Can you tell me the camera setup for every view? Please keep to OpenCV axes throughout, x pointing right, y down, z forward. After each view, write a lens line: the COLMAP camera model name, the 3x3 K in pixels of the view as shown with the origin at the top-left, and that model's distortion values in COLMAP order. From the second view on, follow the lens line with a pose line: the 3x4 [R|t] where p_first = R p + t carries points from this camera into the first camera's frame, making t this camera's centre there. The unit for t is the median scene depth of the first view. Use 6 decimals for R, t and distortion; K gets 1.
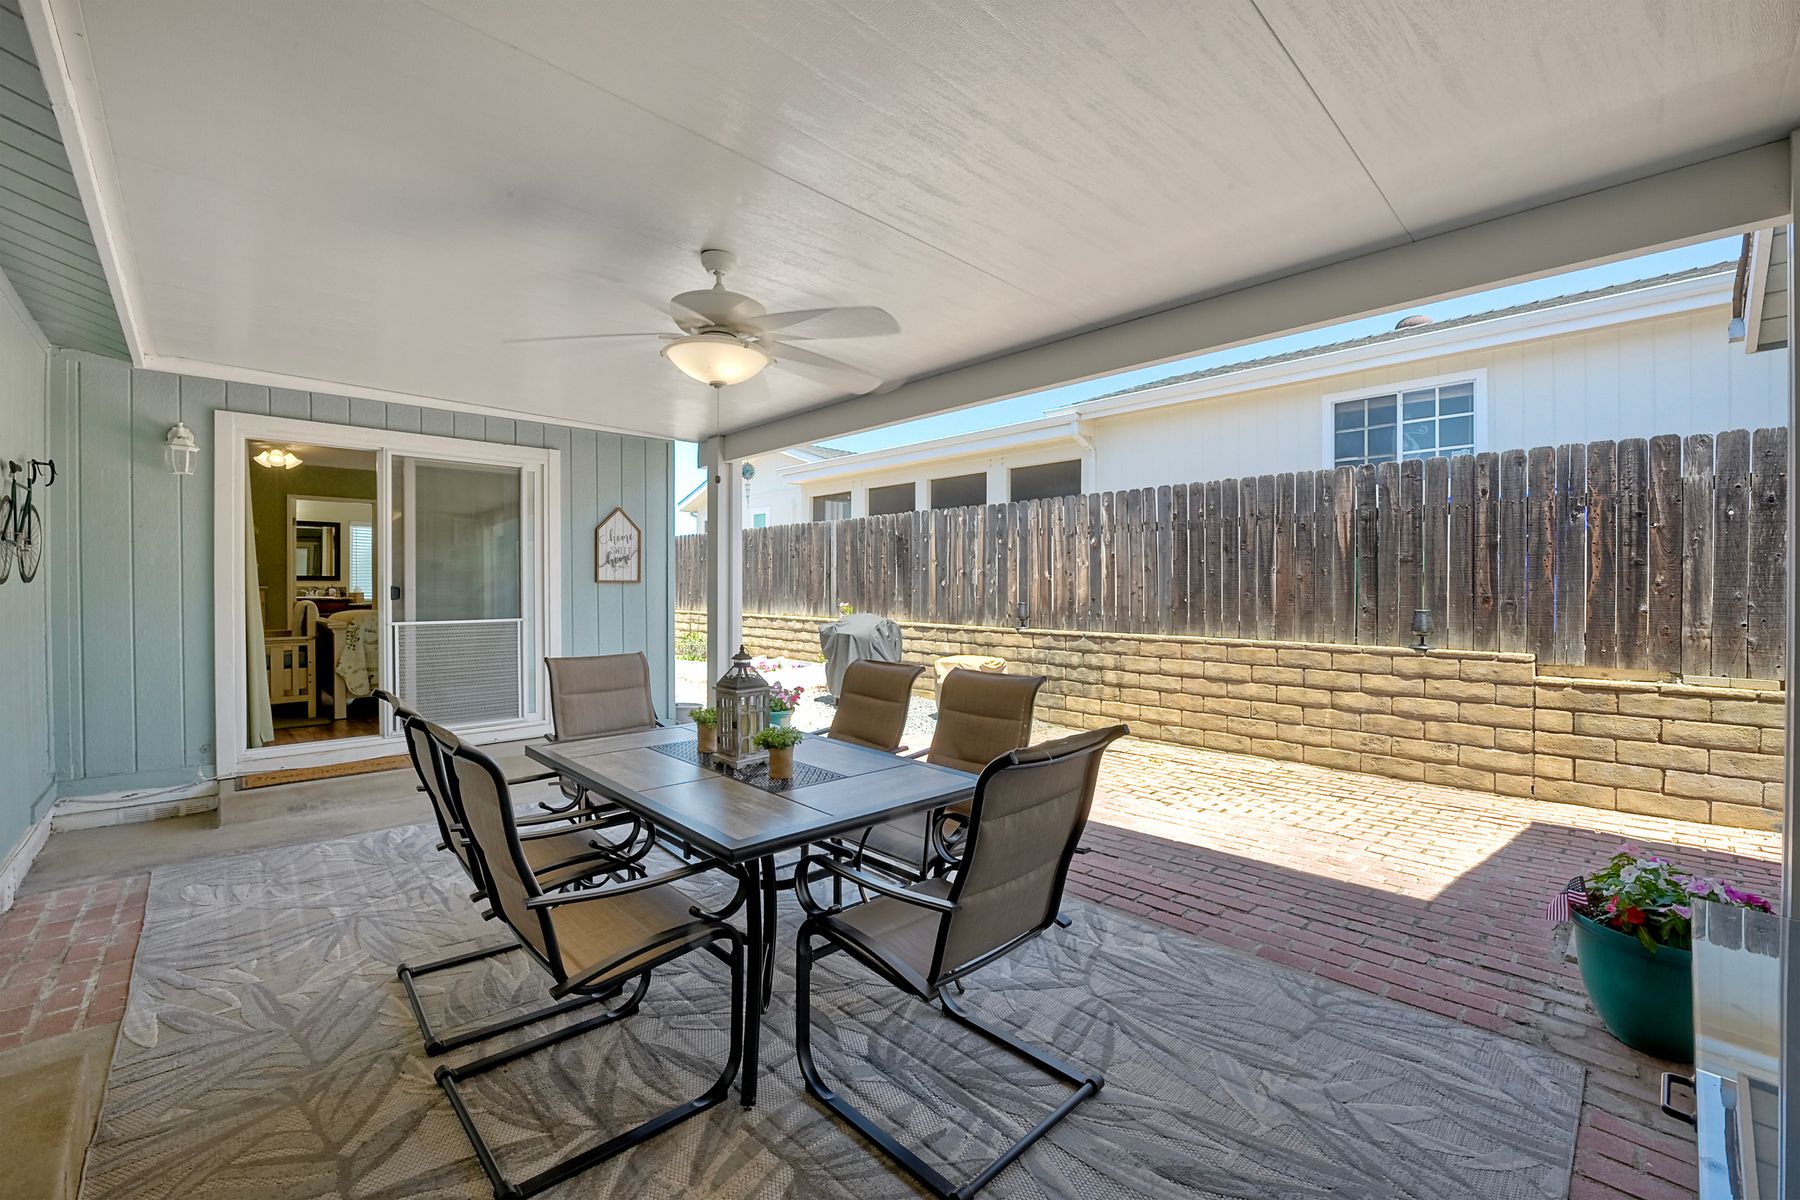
lens RADIAL K [[744.0, 0, 902.1], [0, 744.0, 594.0], [0, 0, 1]] dist [-0.012289, 0.003021]
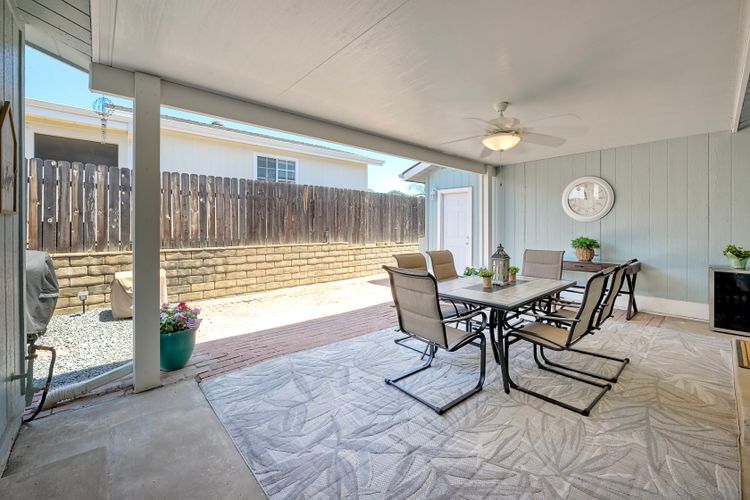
lens RADIAL K [[310.0, 0, 380.3], [0, 310.0, 226.6], [0, 0, 1]] dist [-0.012289, 0.003021]
pose [[0.022564, -0.004513, 0.999735, -0.573570], [0.006921, 0.999967, 0.004358, -0.004077], [-0.999721, 0.006820, 0.022594, 0.577606]]
